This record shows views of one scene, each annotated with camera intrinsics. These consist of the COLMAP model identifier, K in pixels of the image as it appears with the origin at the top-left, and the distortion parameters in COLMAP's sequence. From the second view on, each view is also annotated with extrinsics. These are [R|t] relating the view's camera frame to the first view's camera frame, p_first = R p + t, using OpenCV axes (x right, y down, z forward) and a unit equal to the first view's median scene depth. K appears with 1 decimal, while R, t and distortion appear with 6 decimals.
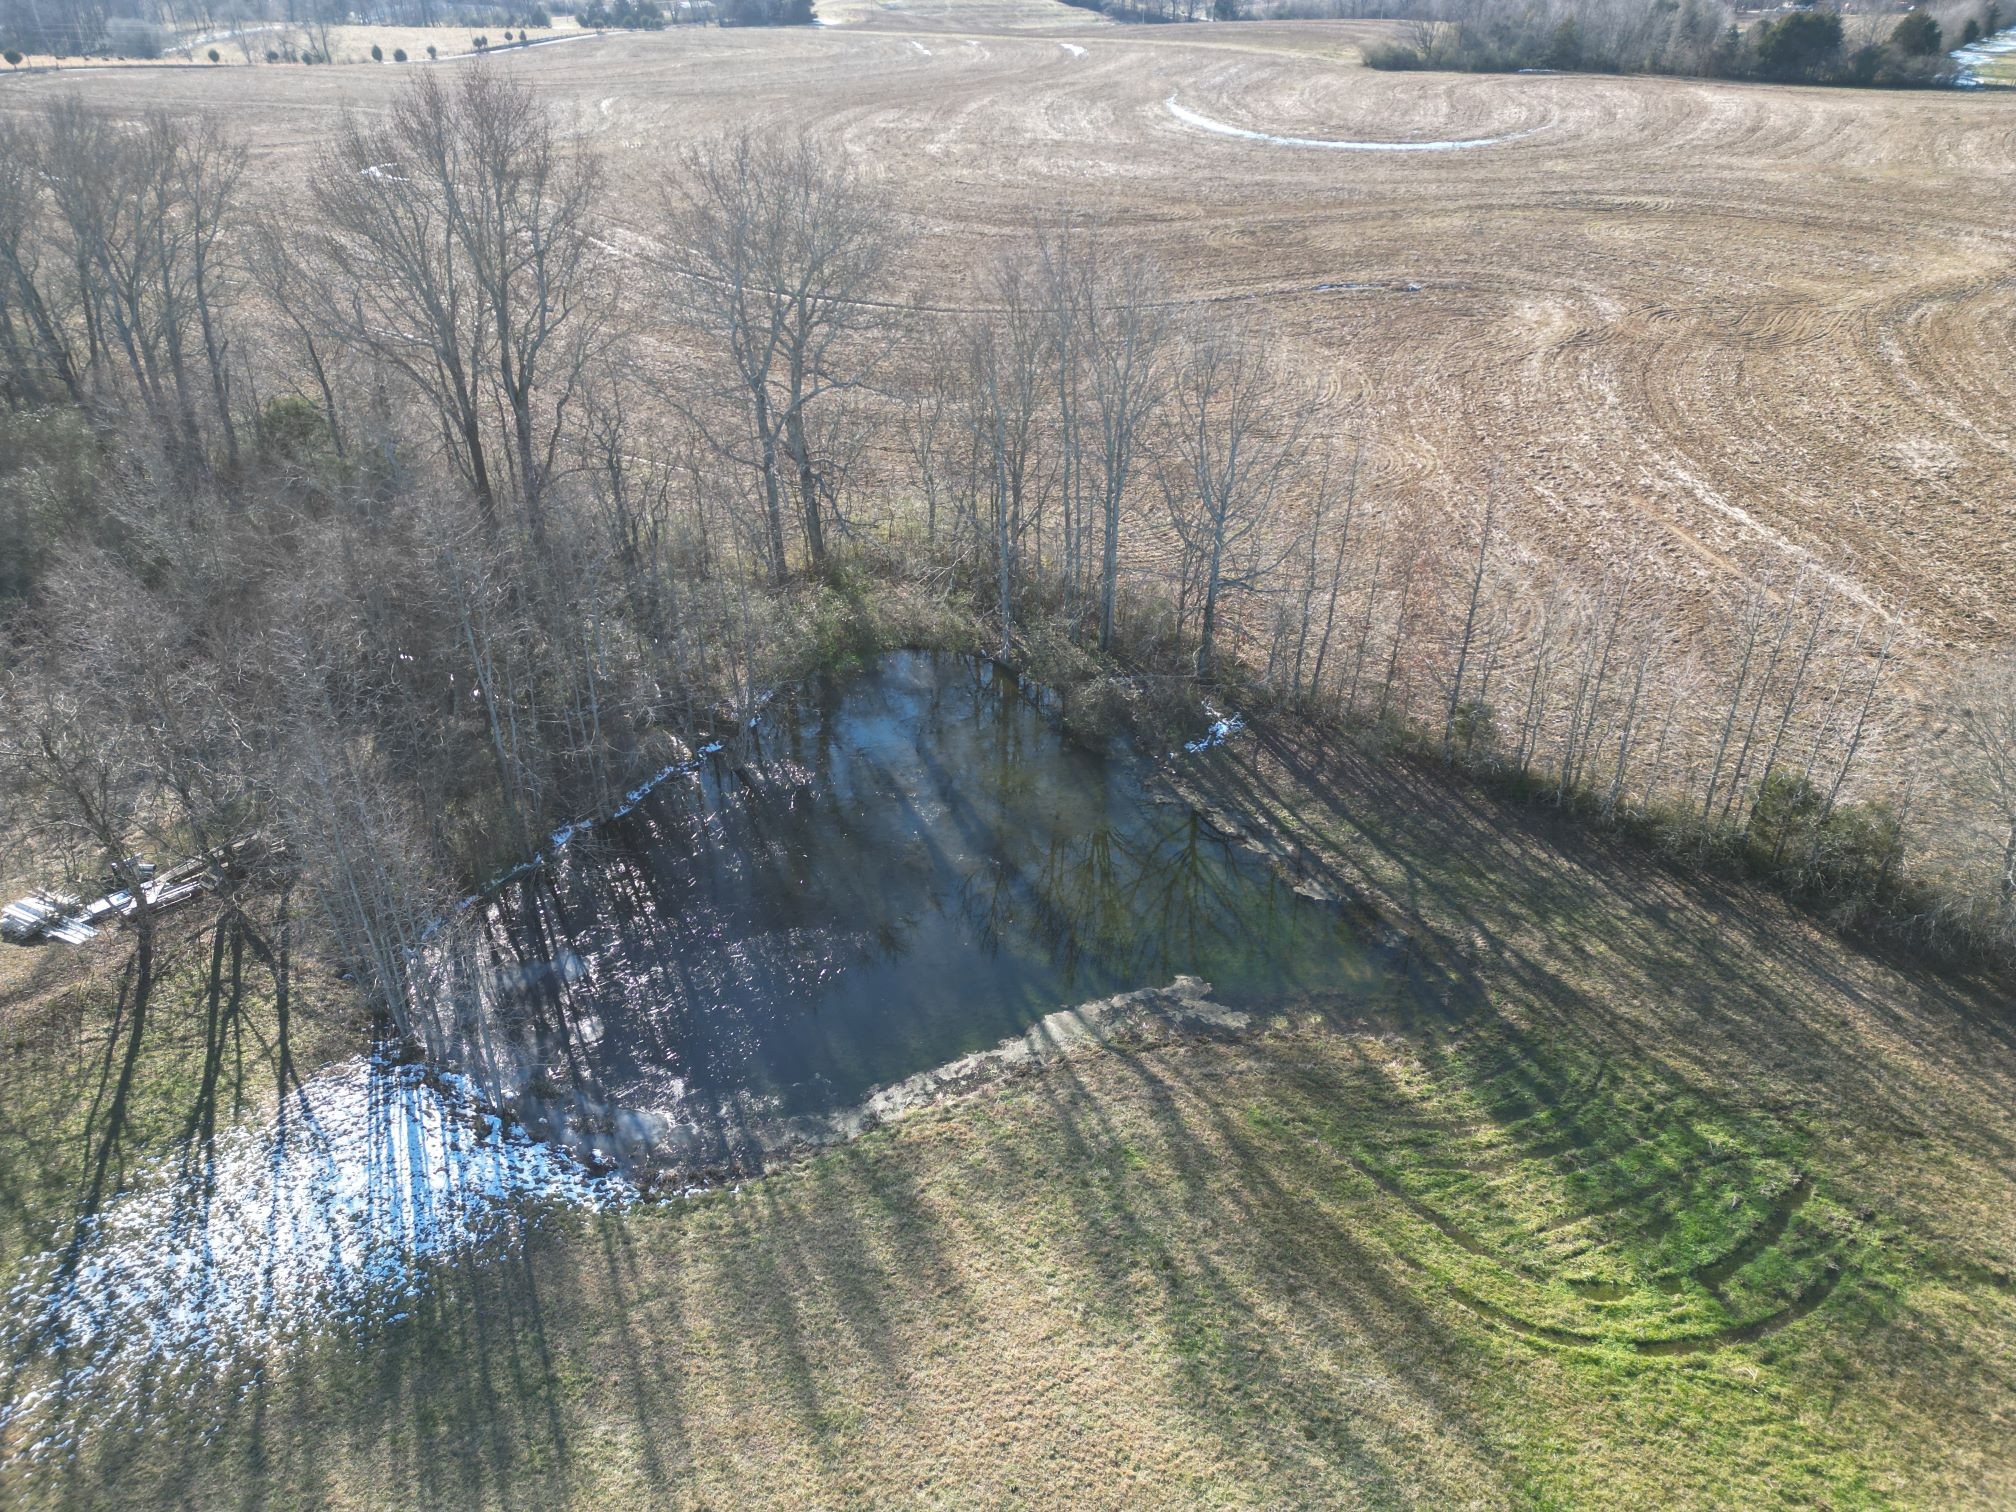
lens RADIAL K [[1381.2, 0, 1008.9], [0, 1381.2, 761.3], [0, 0, 1]] dist [0.088672, -0.076643]
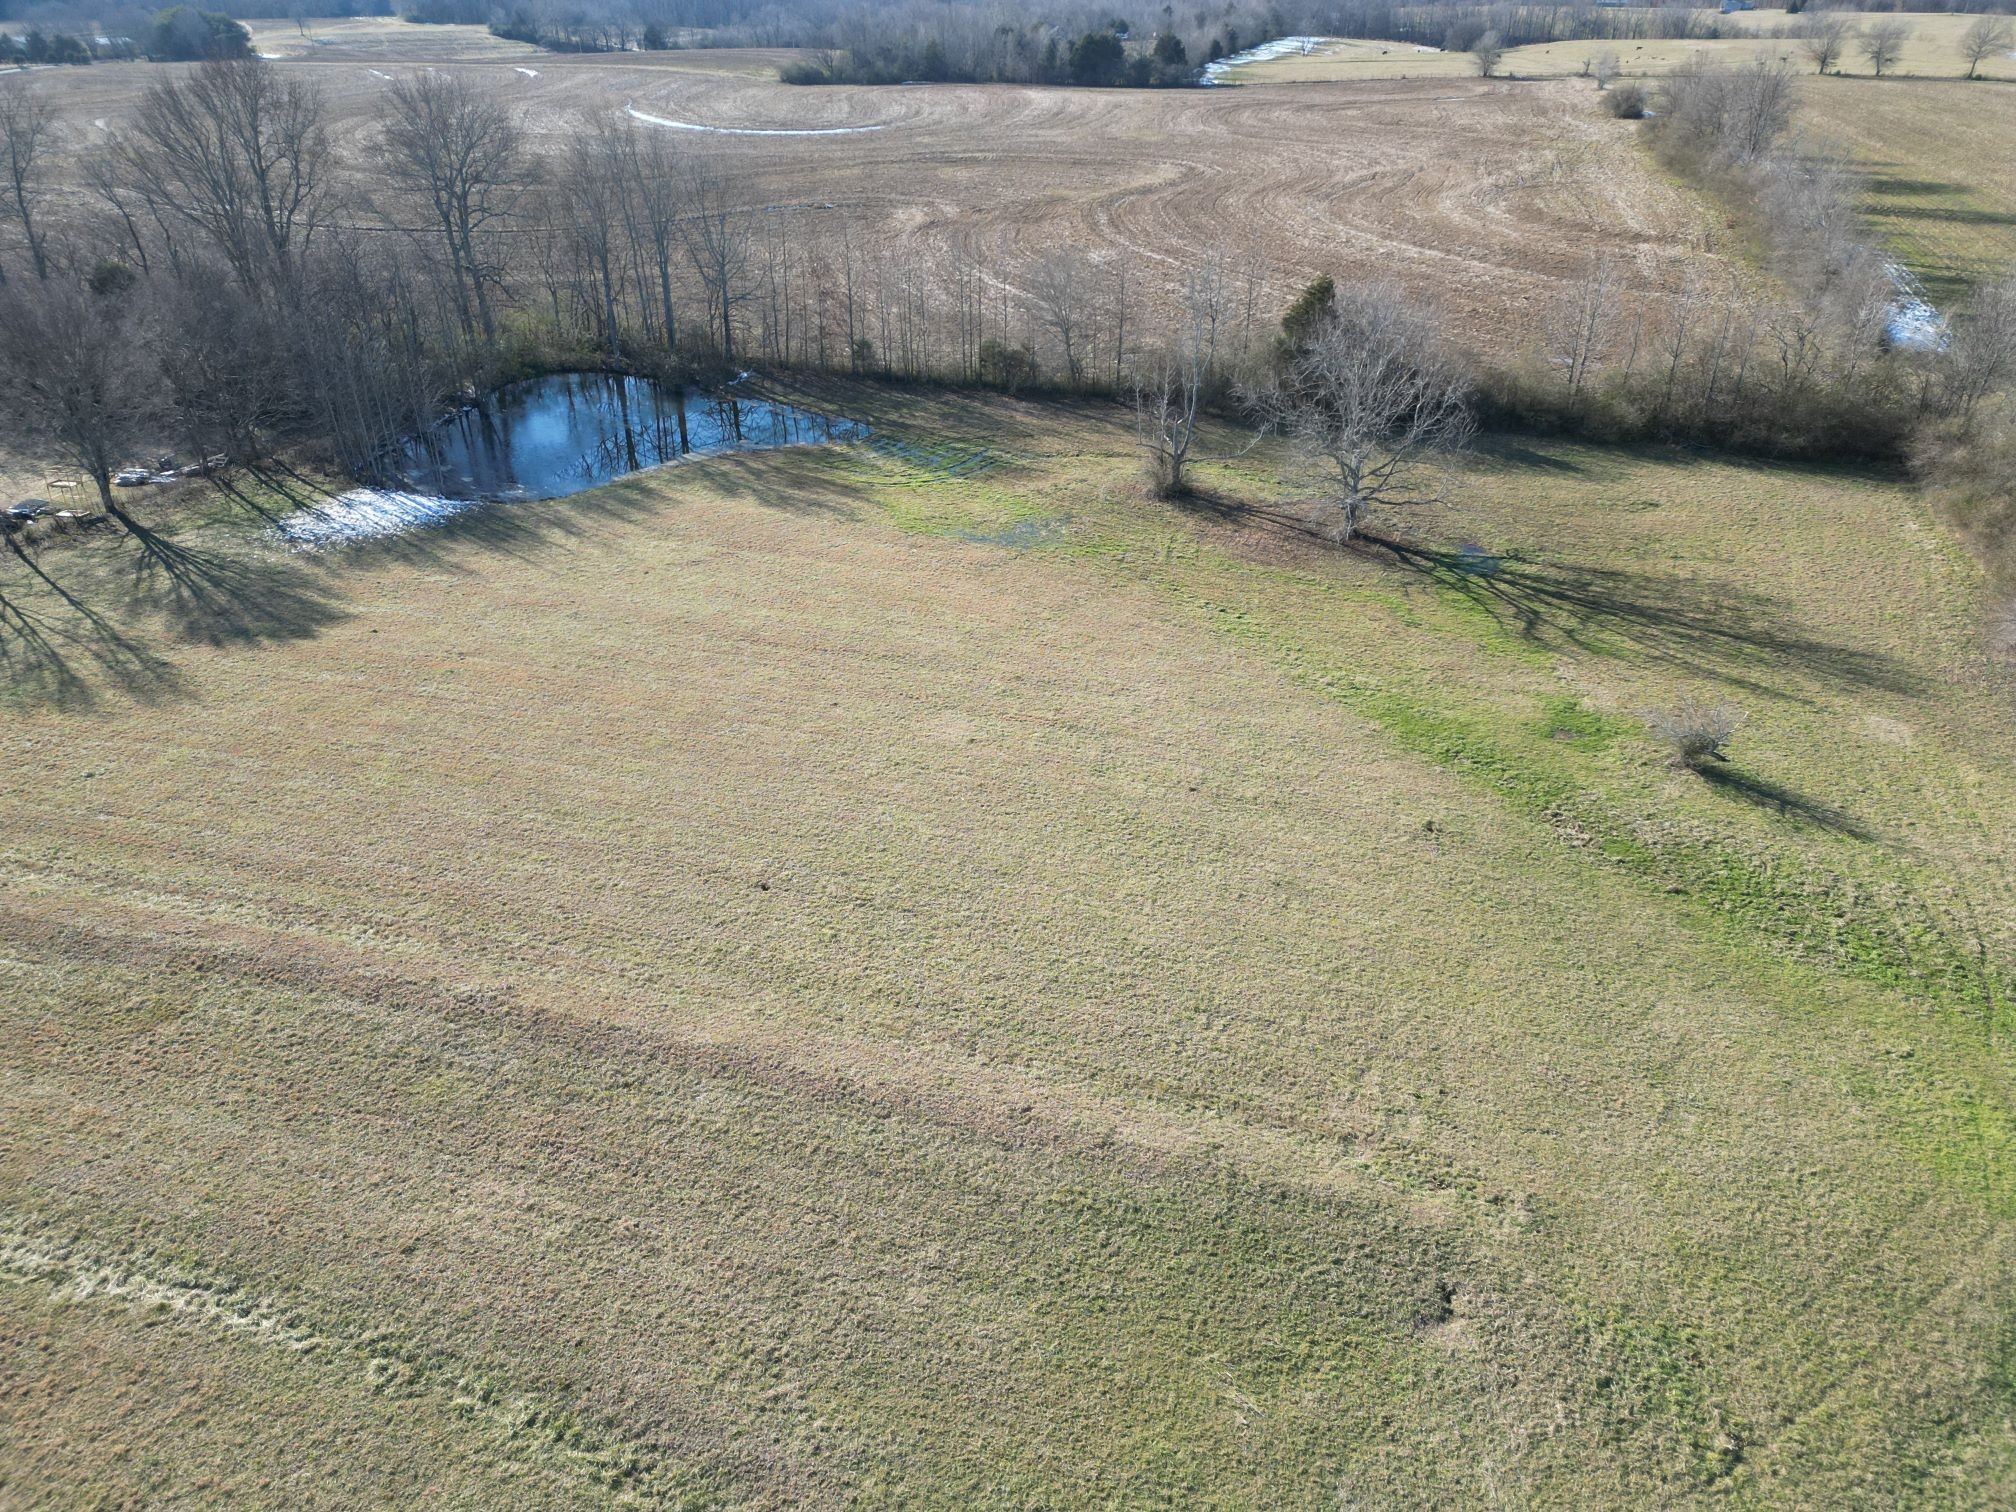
lens RADIAL K [[1387.6, 0, 1004.5], [0, 1387.6, 748.0], [0, 0, 1]] dist [0.059231, -0.030869]
pose [[0.936814, -0.173581, 0.303724, -0.074766], [0.182368, 0.983230, -0.000578, 0.222109], [-0.298531, 0.055931, 0.952760, -0.373745]]
